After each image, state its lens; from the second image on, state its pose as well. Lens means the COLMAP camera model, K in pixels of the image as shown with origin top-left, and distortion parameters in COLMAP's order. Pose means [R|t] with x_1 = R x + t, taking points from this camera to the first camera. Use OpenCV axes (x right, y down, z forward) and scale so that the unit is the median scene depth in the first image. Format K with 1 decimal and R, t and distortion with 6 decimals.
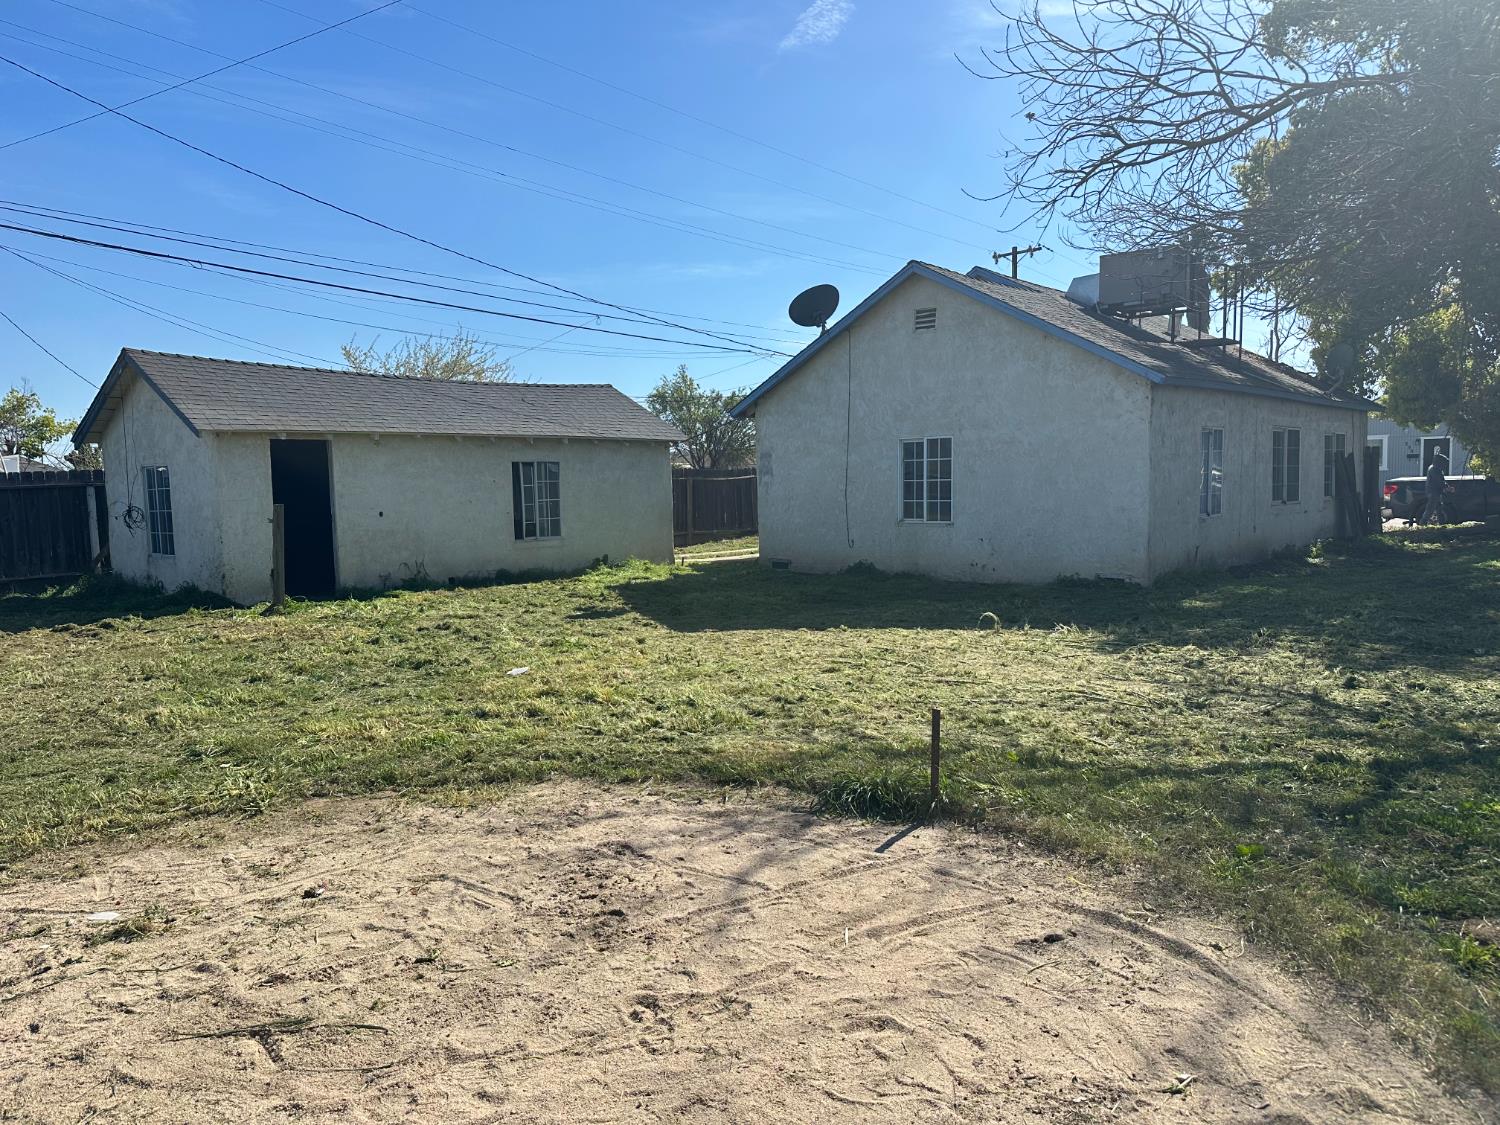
lens RADIAL K [[1068.4, 0, 746.6], [0, 1068.4, 572.7], [0, 0, 1]] dist [0.152515, -0.298259]
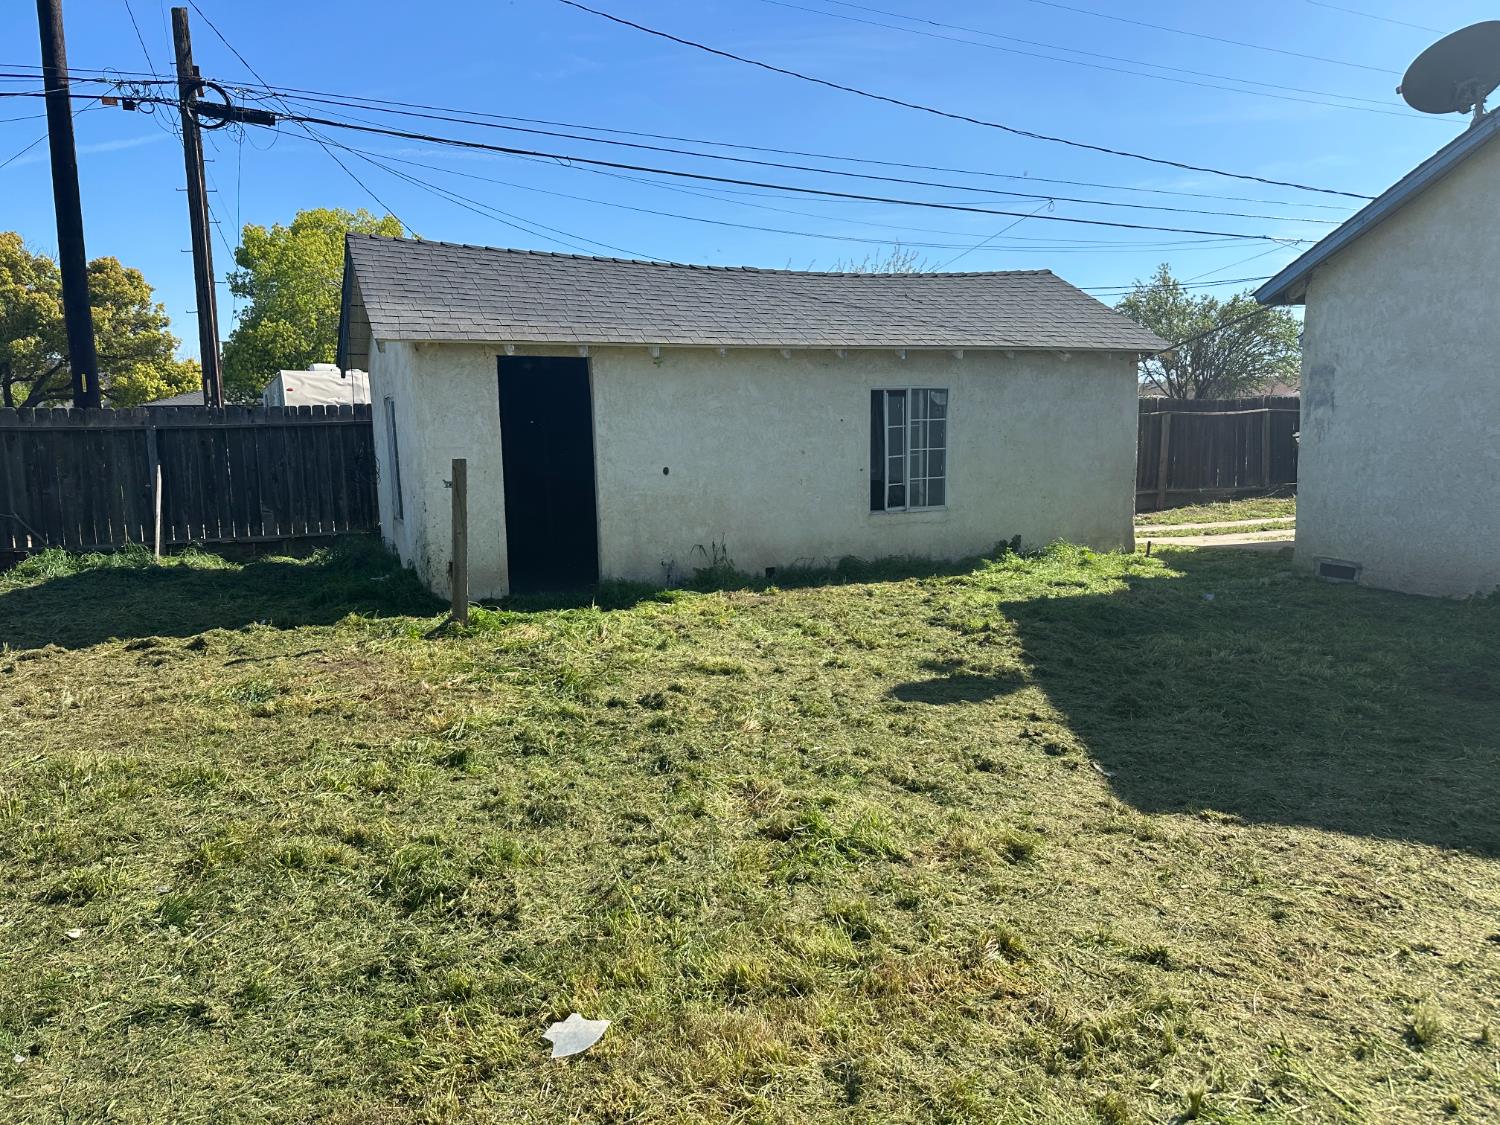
lens RADIAL K [[1068.4, 0, 746.6], [0, 1068.4, 572.7], [0, 0, 1]] dist [0.152515, -0.298259]
pose [[0.915599, 0.058987, -0.397742, -0.024994], [-0.035864, 0.997219, 0.065332, -0.032789], [0.400490, -0.045554, 0.915168, 0.374410]]
